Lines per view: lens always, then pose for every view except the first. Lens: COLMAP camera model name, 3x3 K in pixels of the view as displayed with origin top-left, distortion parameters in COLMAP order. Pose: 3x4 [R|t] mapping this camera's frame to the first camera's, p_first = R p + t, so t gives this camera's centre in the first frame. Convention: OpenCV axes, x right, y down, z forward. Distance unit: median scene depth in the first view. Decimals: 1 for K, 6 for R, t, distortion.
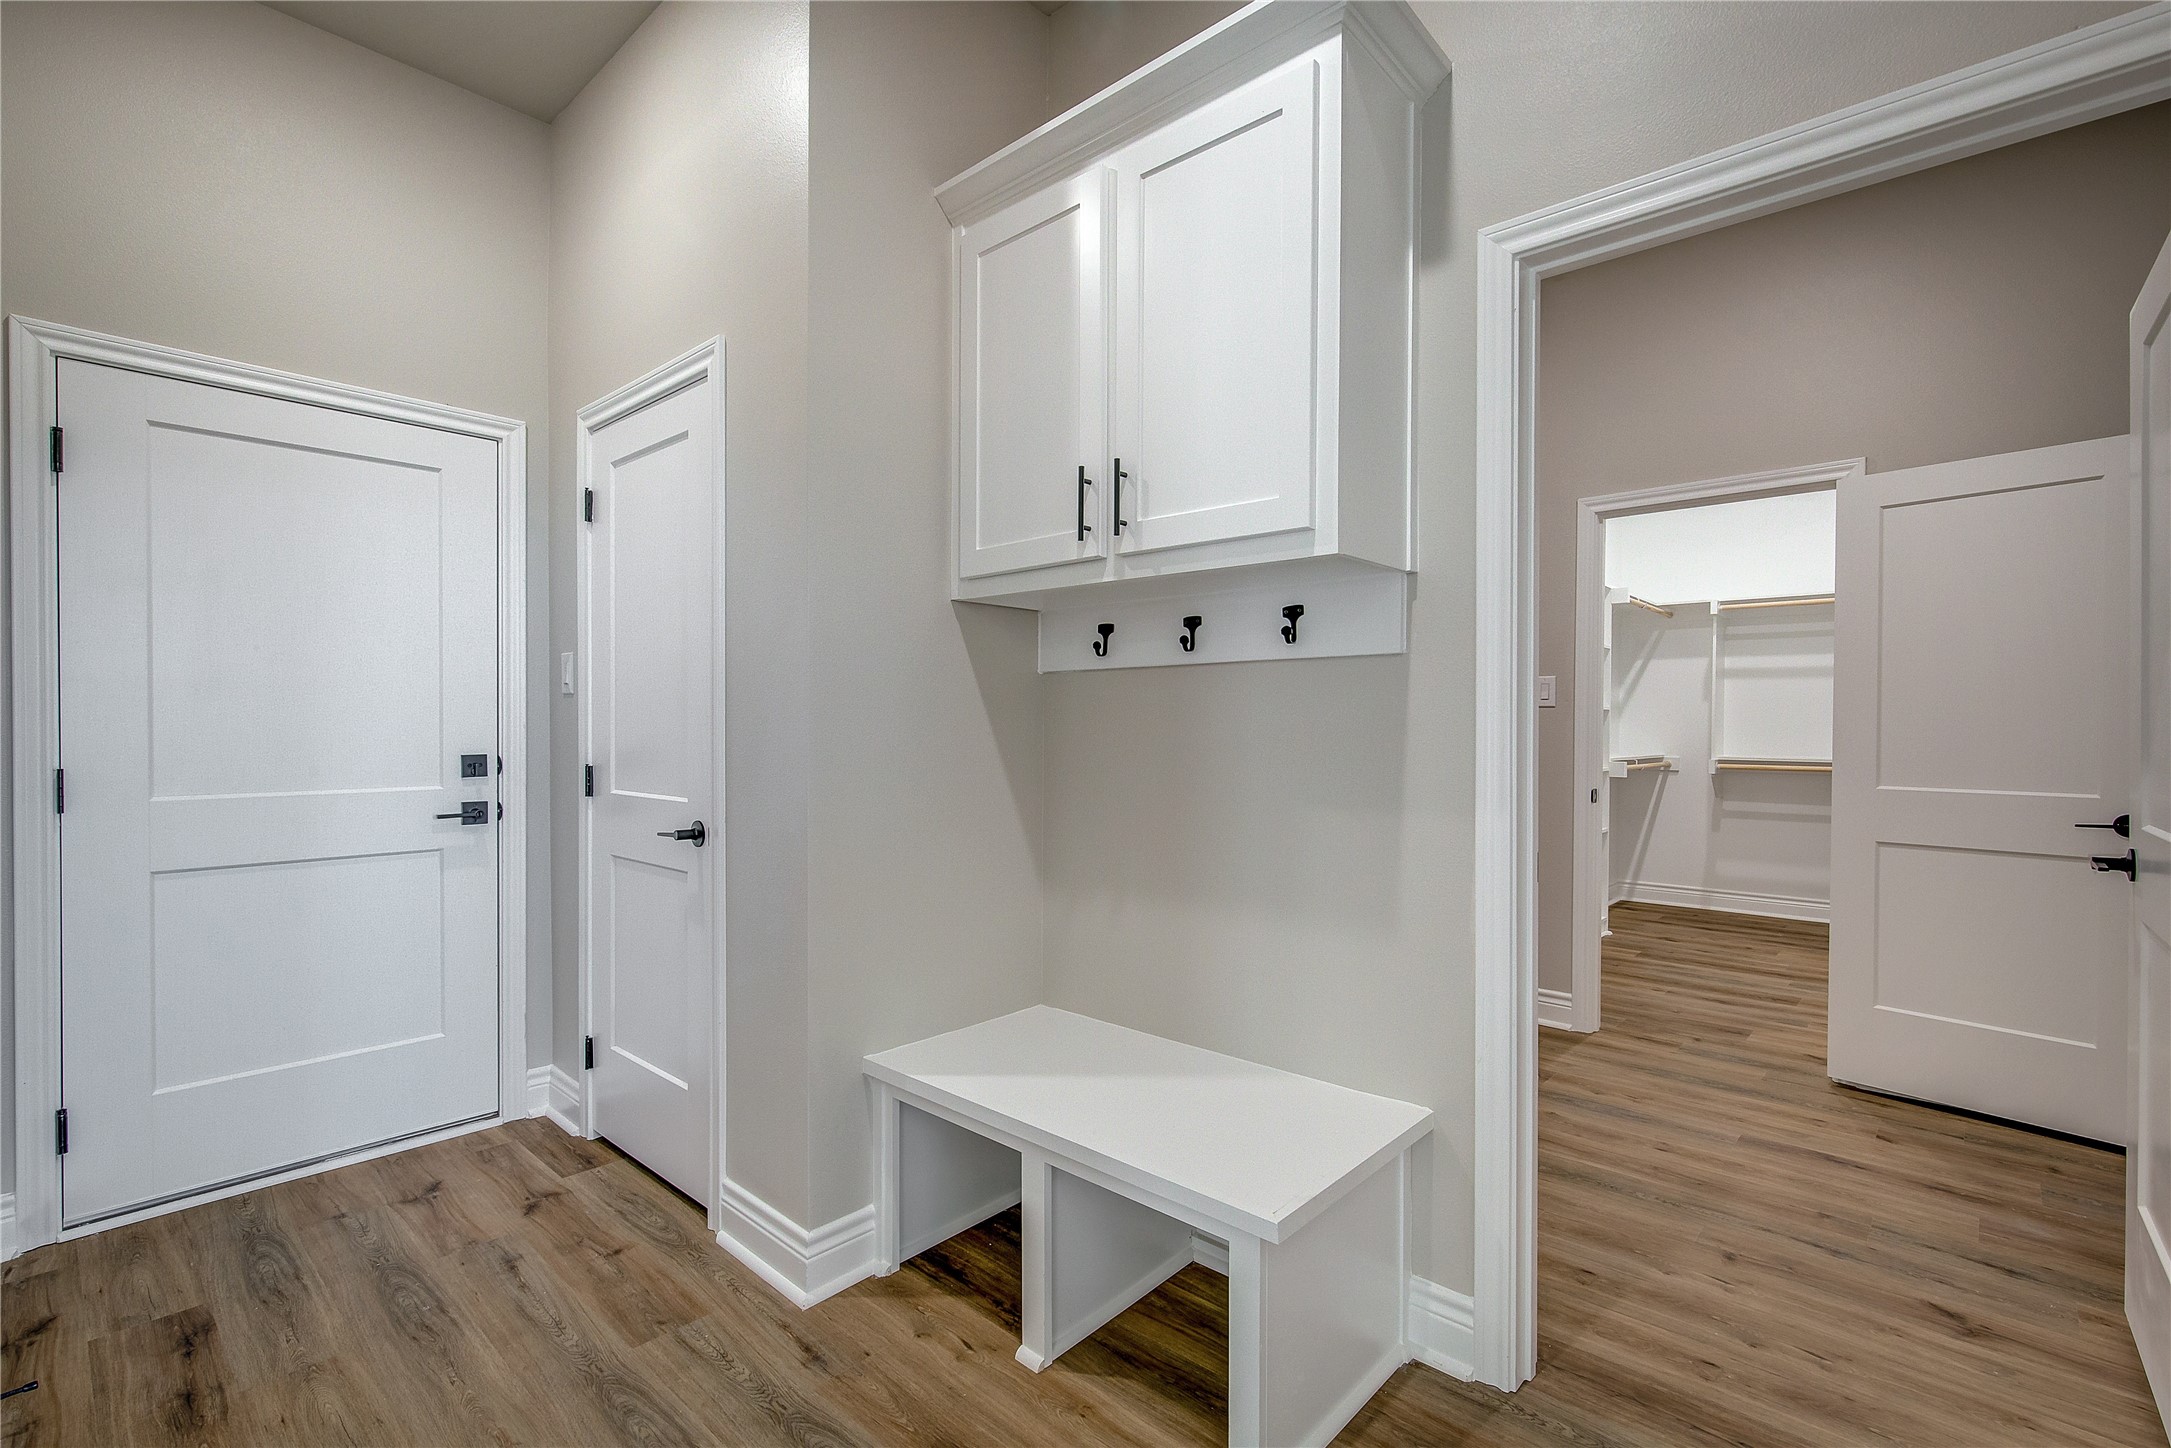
lens RADIAL K [[960.1, 0, 1168.7], [0, 960.1, 742.3], [0, 0, 1]] dist [0.056617, 0.000021]
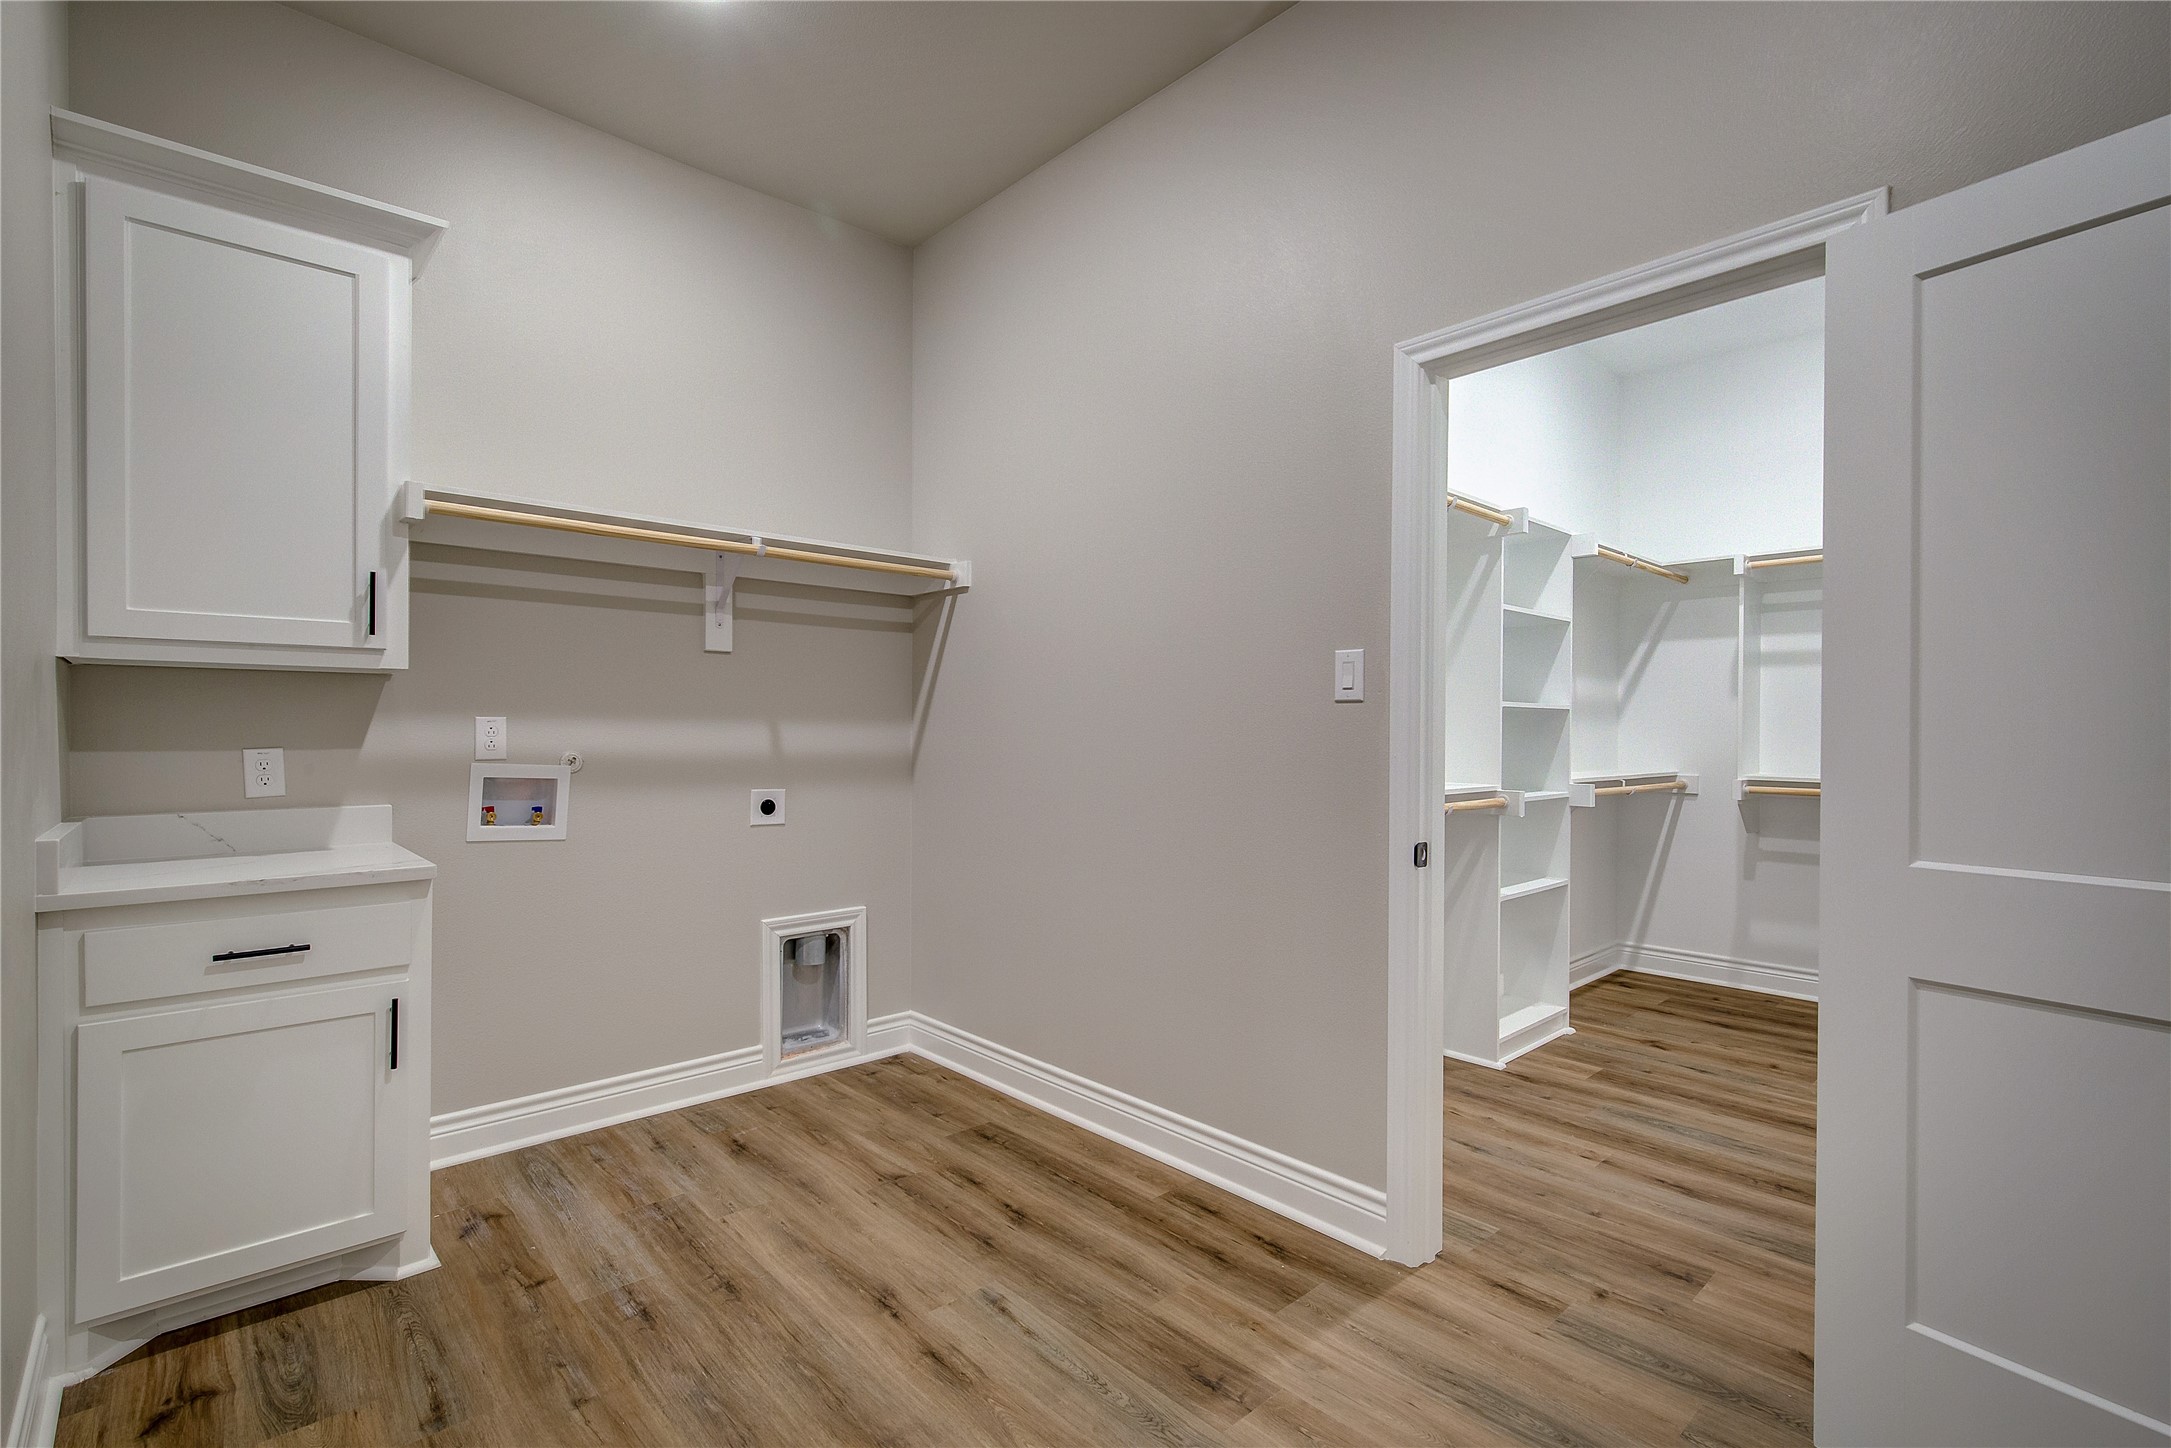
lens RADIAL K [[986.5, 0, 1098.5], [0, 986.5, 734.3], [0, 0, 1]] dist [0.002717, -0.000144]
pose [[0.991830, 0.001250, -0.127557, 0.186138], [-0.003010, 0.999903, -0.013608, -0.004147], [0.127528, 0.013881, 0.991738, 0.229220]]
